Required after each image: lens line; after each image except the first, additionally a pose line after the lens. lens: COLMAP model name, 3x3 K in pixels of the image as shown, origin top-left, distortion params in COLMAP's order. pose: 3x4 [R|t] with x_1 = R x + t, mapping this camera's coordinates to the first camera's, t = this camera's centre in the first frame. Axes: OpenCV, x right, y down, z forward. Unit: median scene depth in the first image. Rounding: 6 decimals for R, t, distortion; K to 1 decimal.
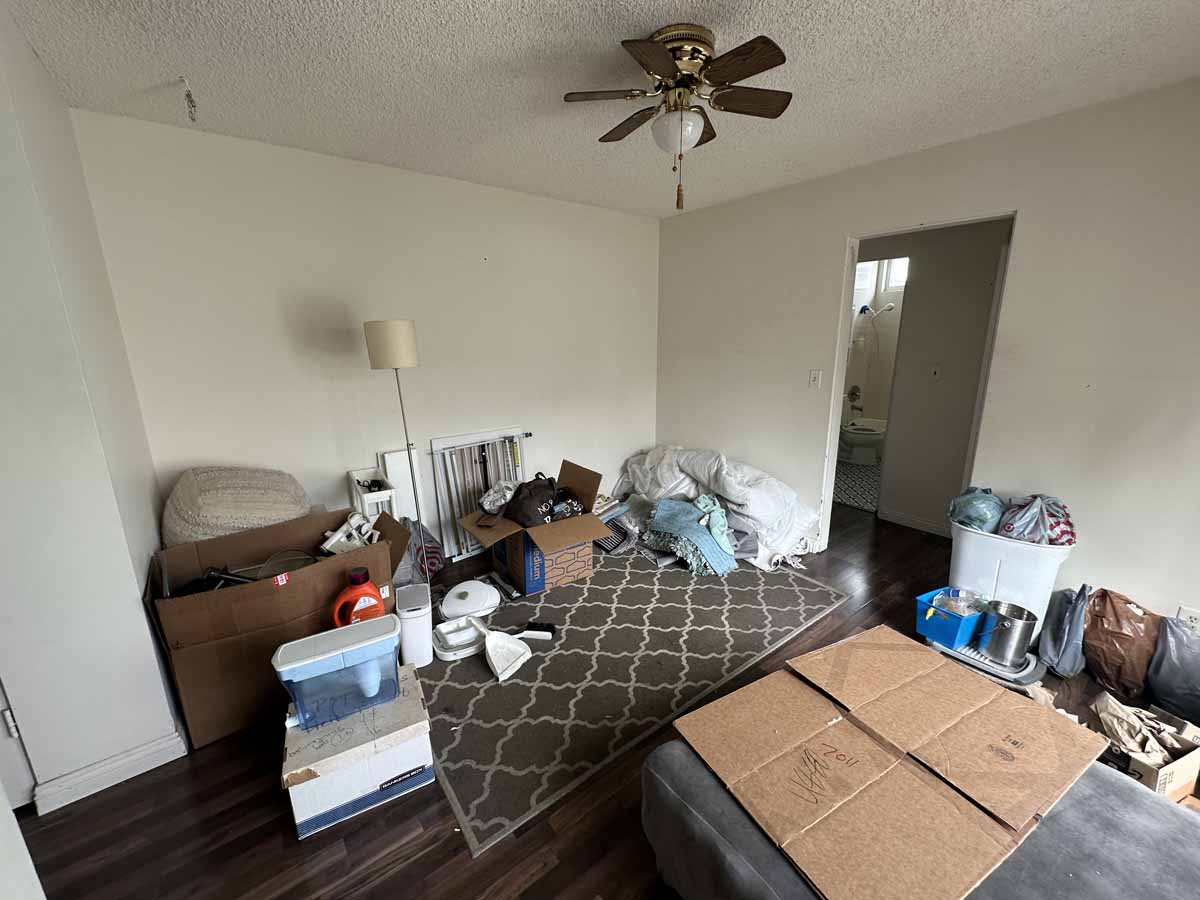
lens RADIAL K [[477.6, 0, 601.0], [0, 477.6, 450.5], [0, 0, 1]] dist [-0.002741, -0.000212]
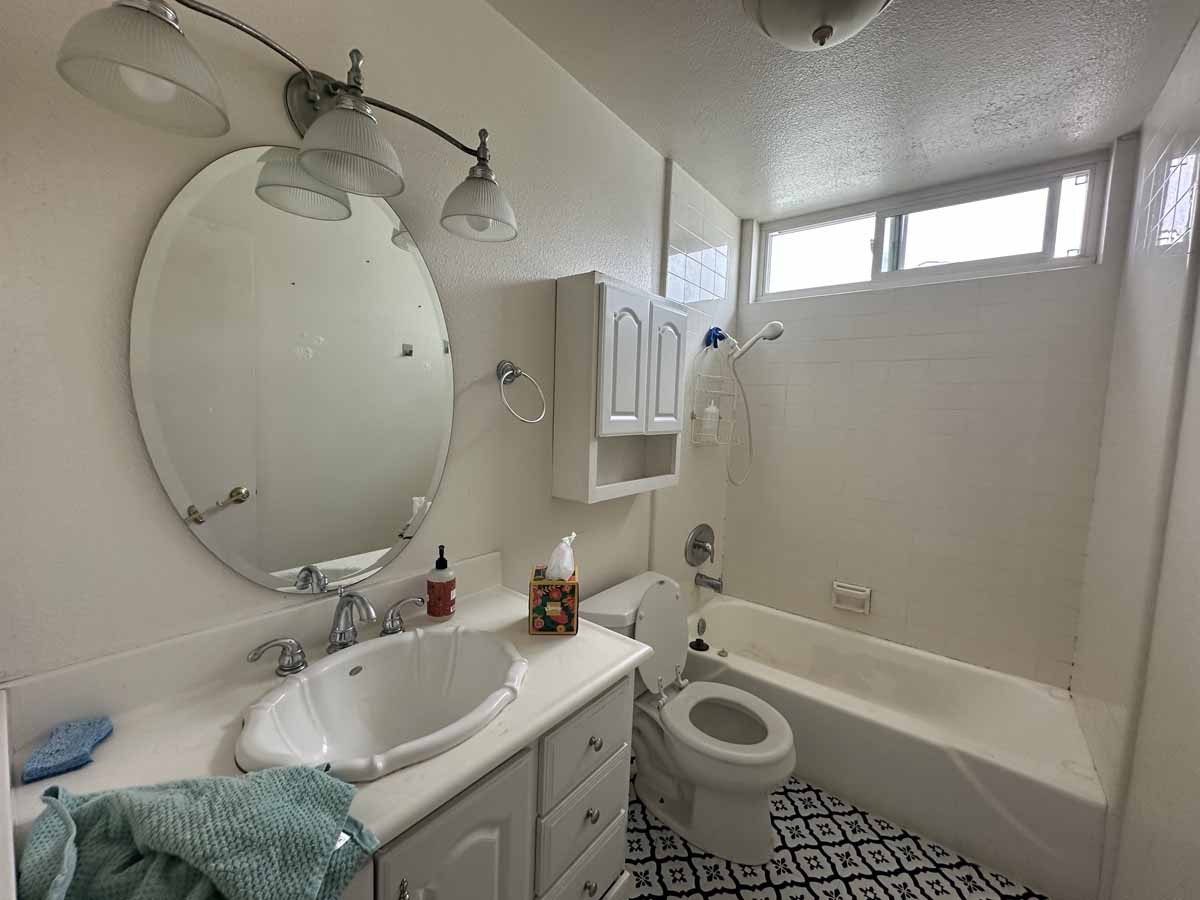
lens RADIAL K [[477.6, 0, 600.4], [0, 477.6, 448.3], [0, 0, 1]] dist [-0.002741, -0.000212]
pose [[0.974643, 0.026093, 0.222238, 0.368855], [0.005809, 0.989893, -0.141699, -0.145607], [-0.223689, 0.139397, 0.964641, 0.641800]]
